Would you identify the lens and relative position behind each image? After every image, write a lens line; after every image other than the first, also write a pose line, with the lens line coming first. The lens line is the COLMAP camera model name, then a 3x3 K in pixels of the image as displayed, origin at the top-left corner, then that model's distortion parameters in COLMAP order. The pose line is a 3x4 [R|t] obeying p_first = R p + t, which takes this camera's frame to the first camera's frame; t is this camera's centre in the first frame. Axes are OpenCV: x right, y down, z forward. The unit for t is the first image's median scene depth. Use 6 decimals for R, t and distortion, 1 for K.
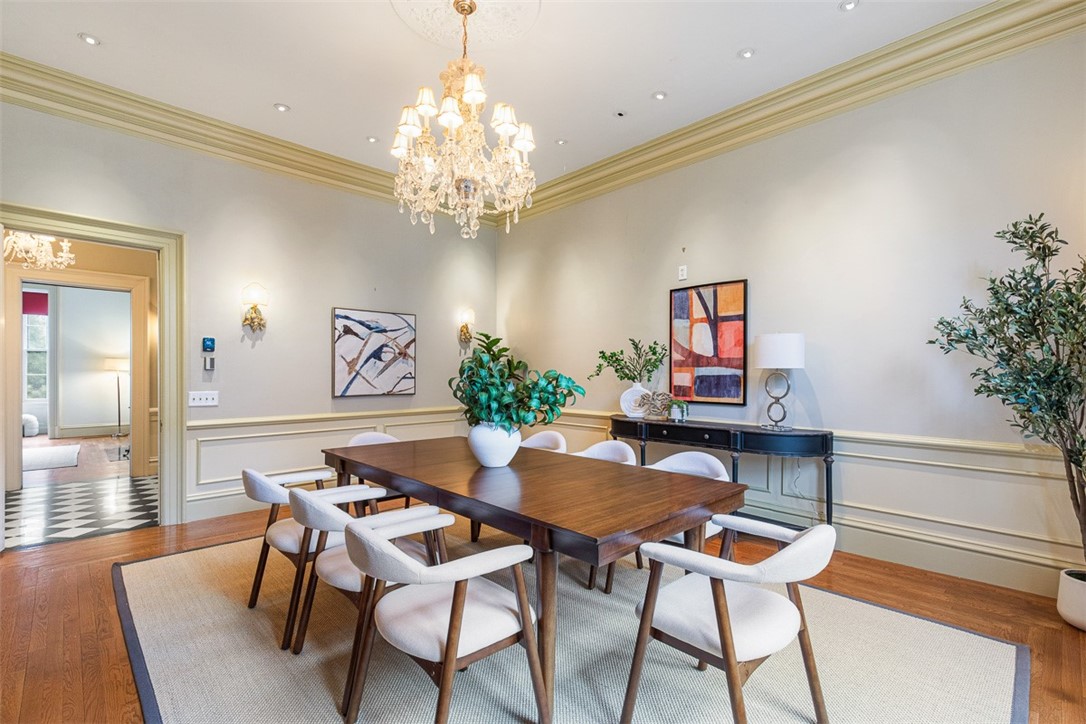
lens RADIAL K [[493.1, 0, 542.0], [0, 493.1, 367.5], [0, 0, 1]] dist [0.004198, 0.000089]
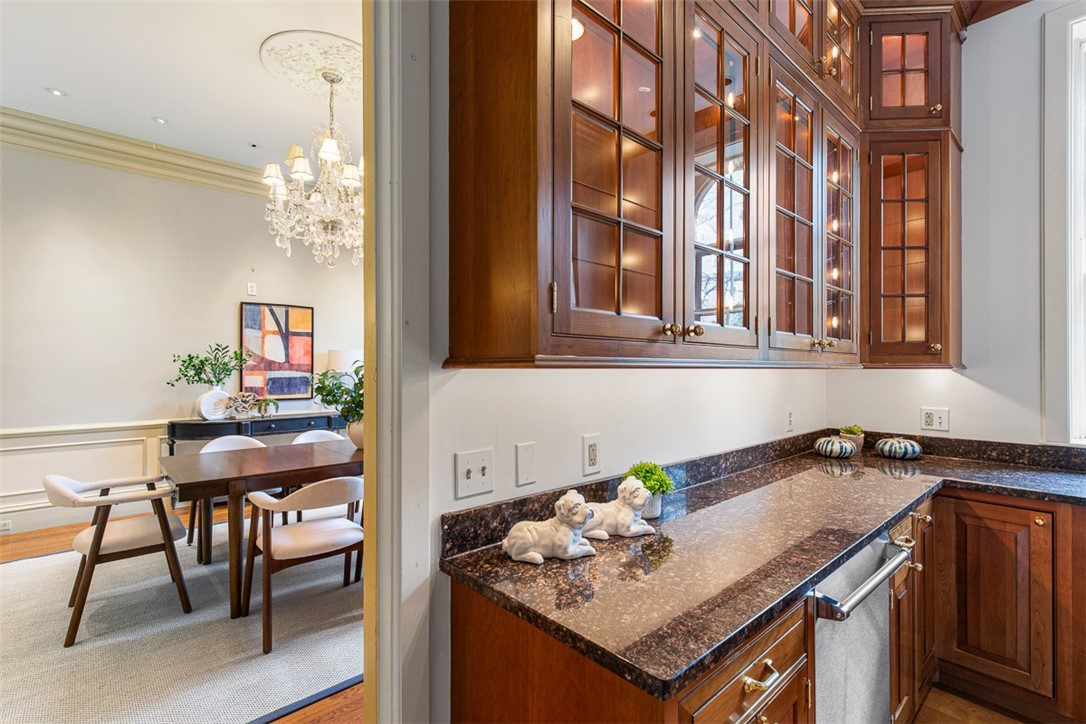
lens RADIAL K [[493.1, 0, 541.8], [0, 493.1, 366.0], [0, 0, 1]] dist [0.004198, 0.000089]
pose [[0.041244, 0.001921, 0.999147, -0.873452], [-0.008722, 0.999961, -0.001562, -0.016551], [-0.999111, -0.008650, 0.041259, 0.284171]]
